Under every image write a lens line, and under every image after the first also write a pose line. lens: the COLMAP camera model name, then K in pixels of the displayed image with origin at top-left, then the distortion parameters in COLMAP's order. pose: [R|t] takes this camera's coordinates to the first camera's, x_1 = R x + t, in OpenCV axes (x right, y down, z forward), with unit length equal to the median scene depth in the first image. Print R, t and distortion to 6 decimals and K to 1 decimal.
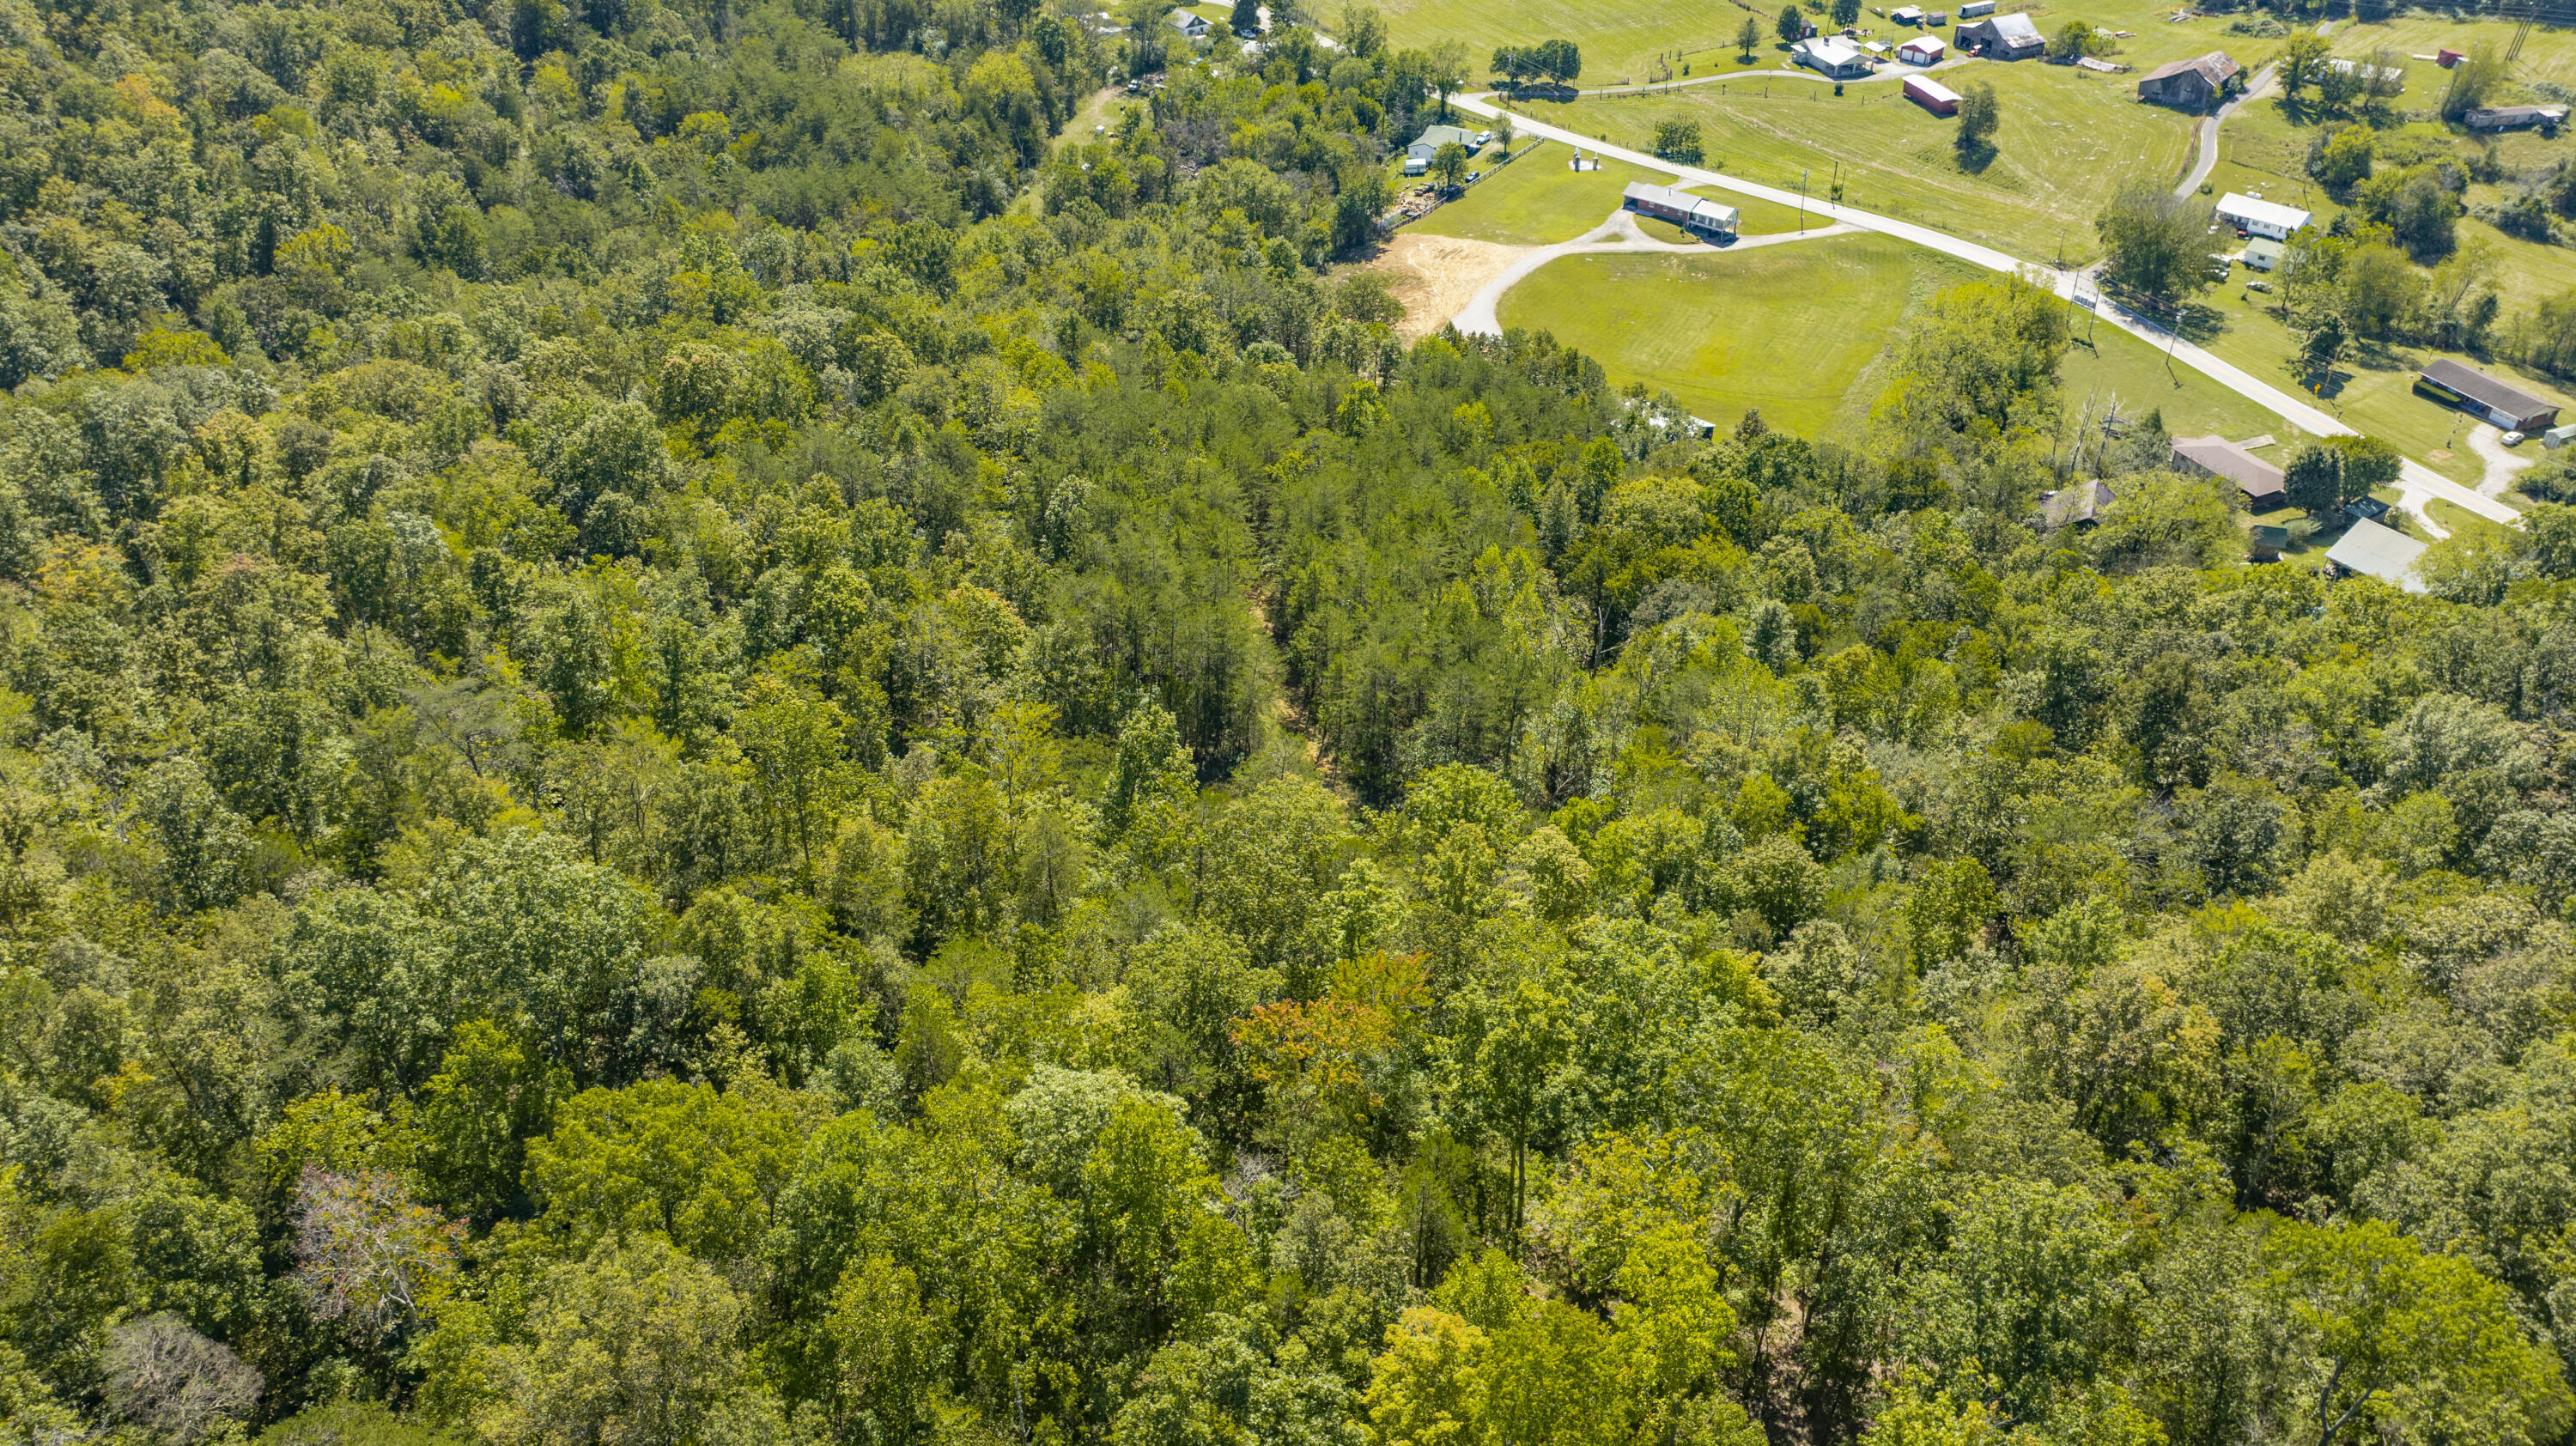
lens RADIAL K [[1807.5, 0, 1291.9], [0, 1807.5, 723.8], [0, 0, 1]] dist [-0.033540, 0.031614]
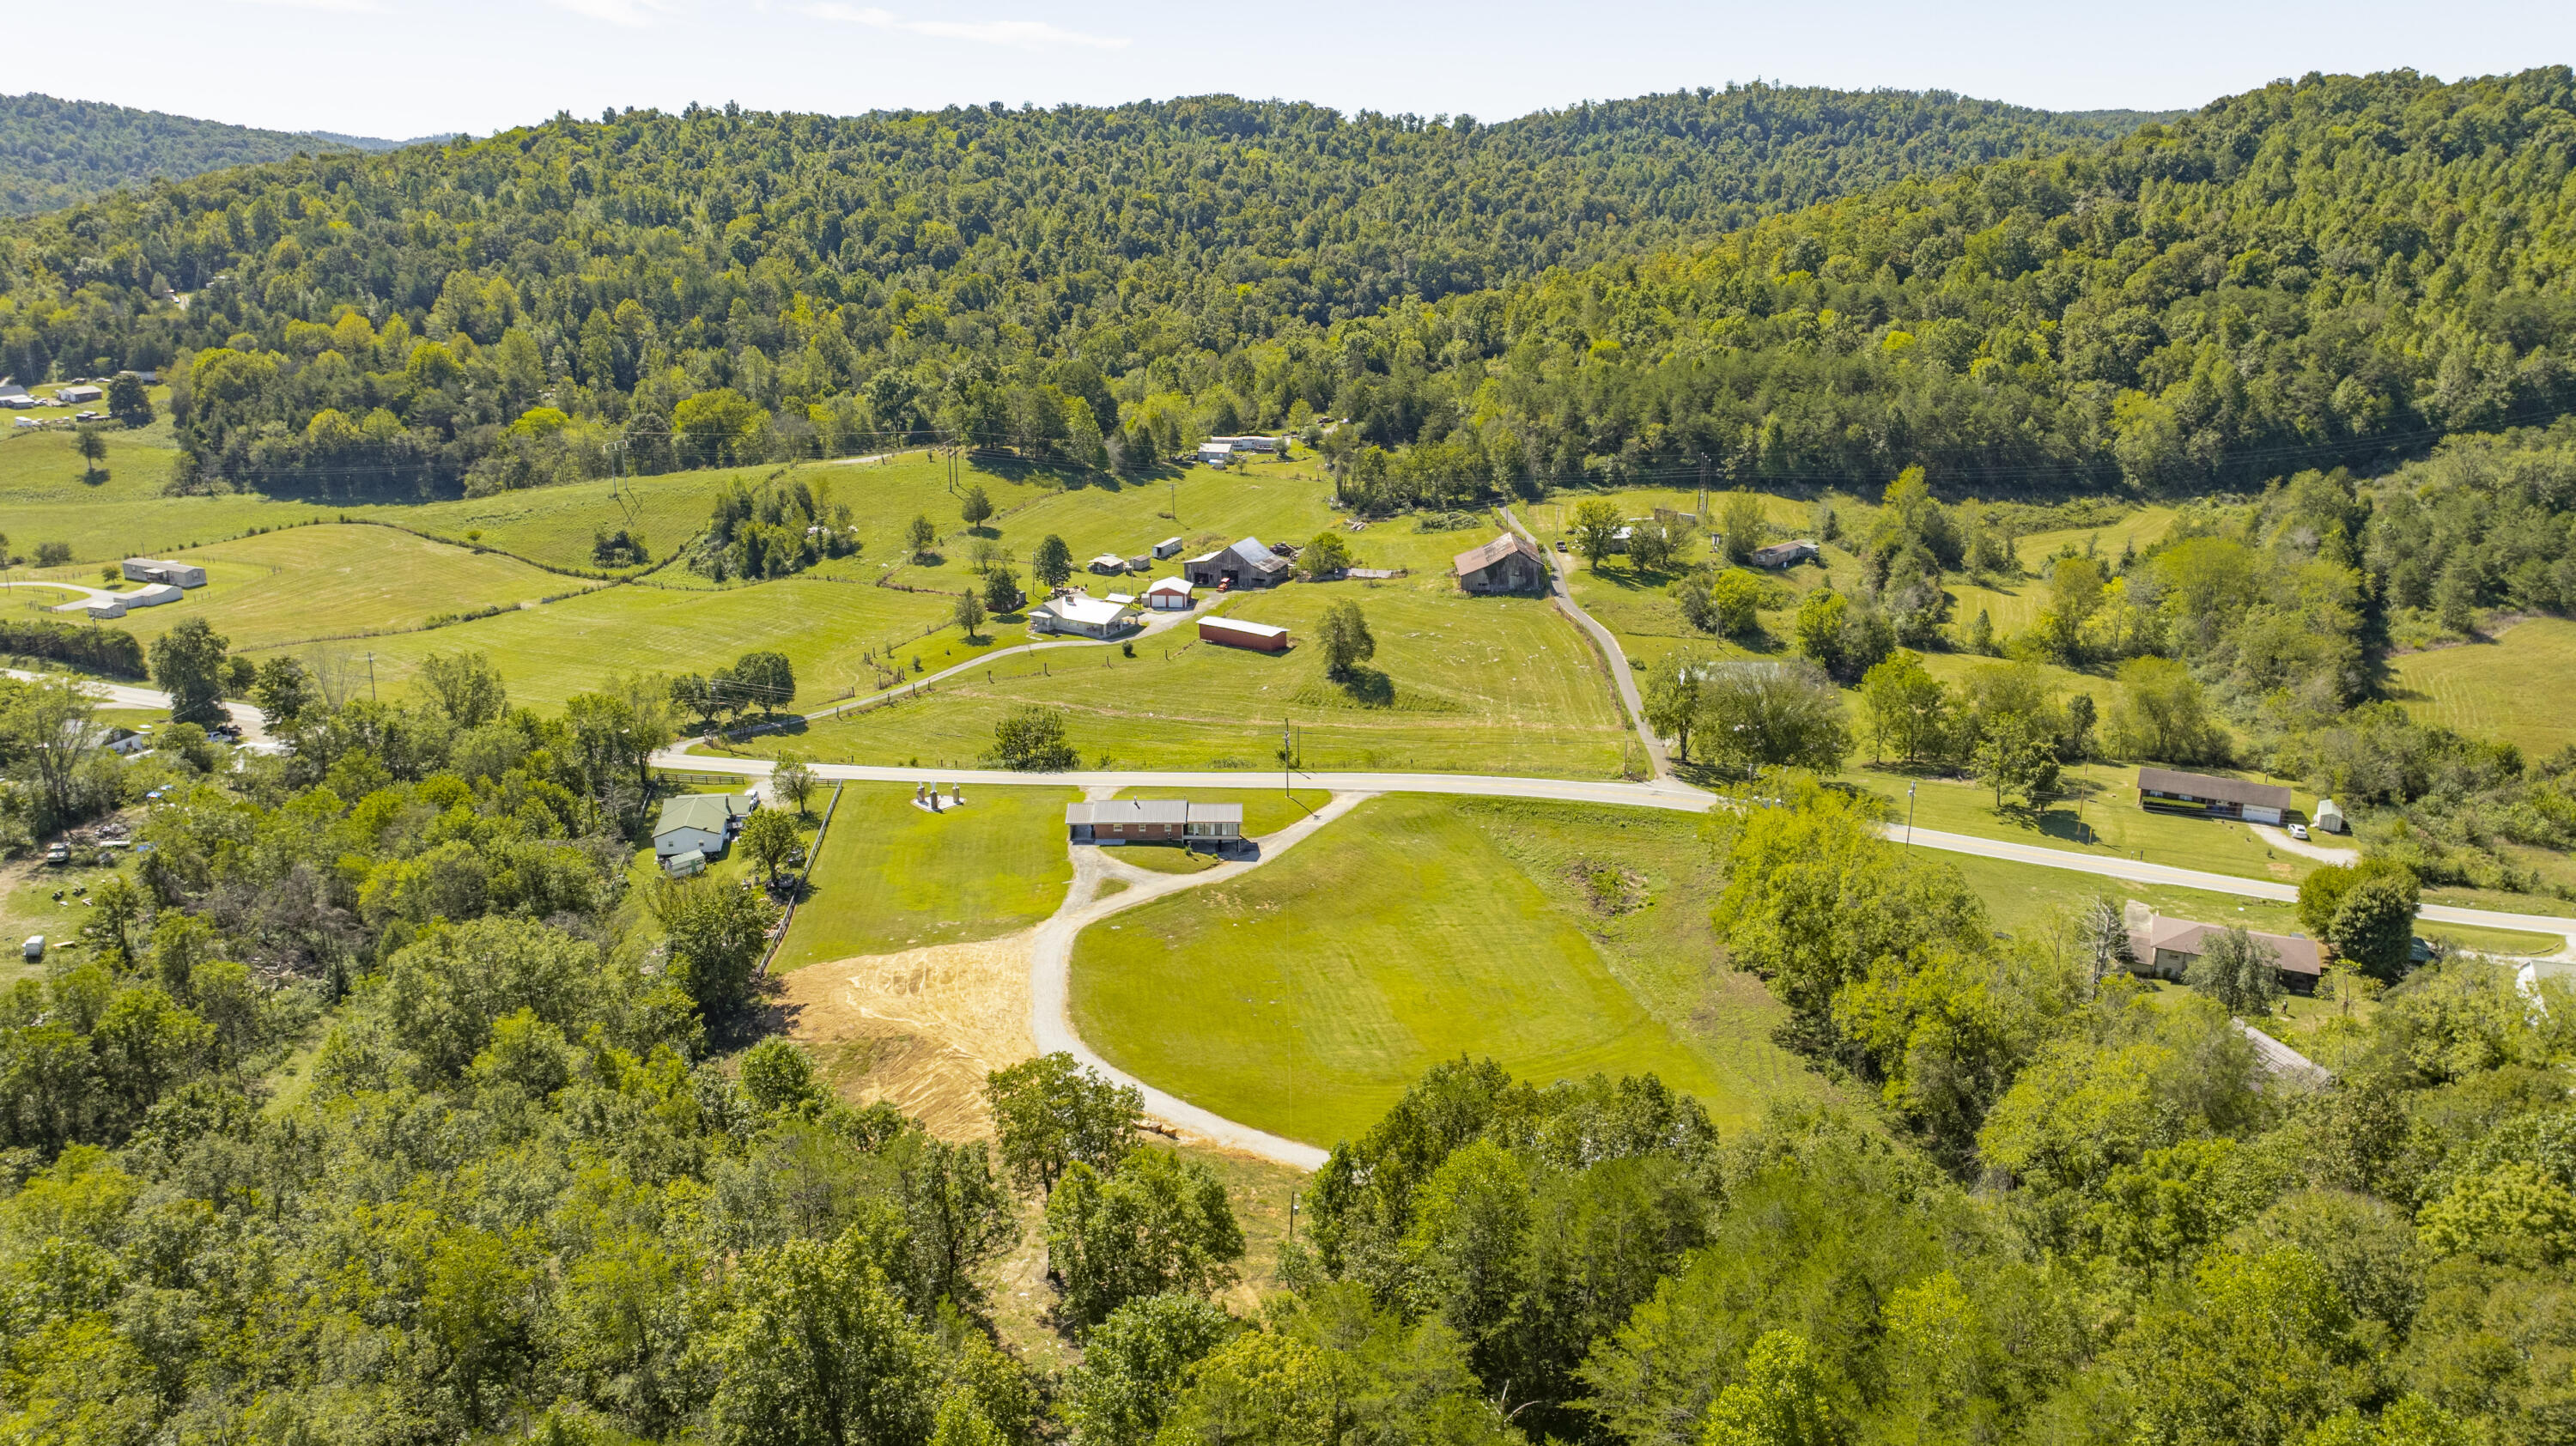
lens RADIAL K [[1807.5, 0, 1286.7], [0, 1807.5, 718.6], [0, 0, 1]] dist [-0.033540, 0.031614]
pose [[0.772199, -0.182857, 0.608500, -0.140616], [0.379298, 0.900992, -0.210584, -0.166016], [-0.509747, 0.393416, 0.765103, 0.463973]]
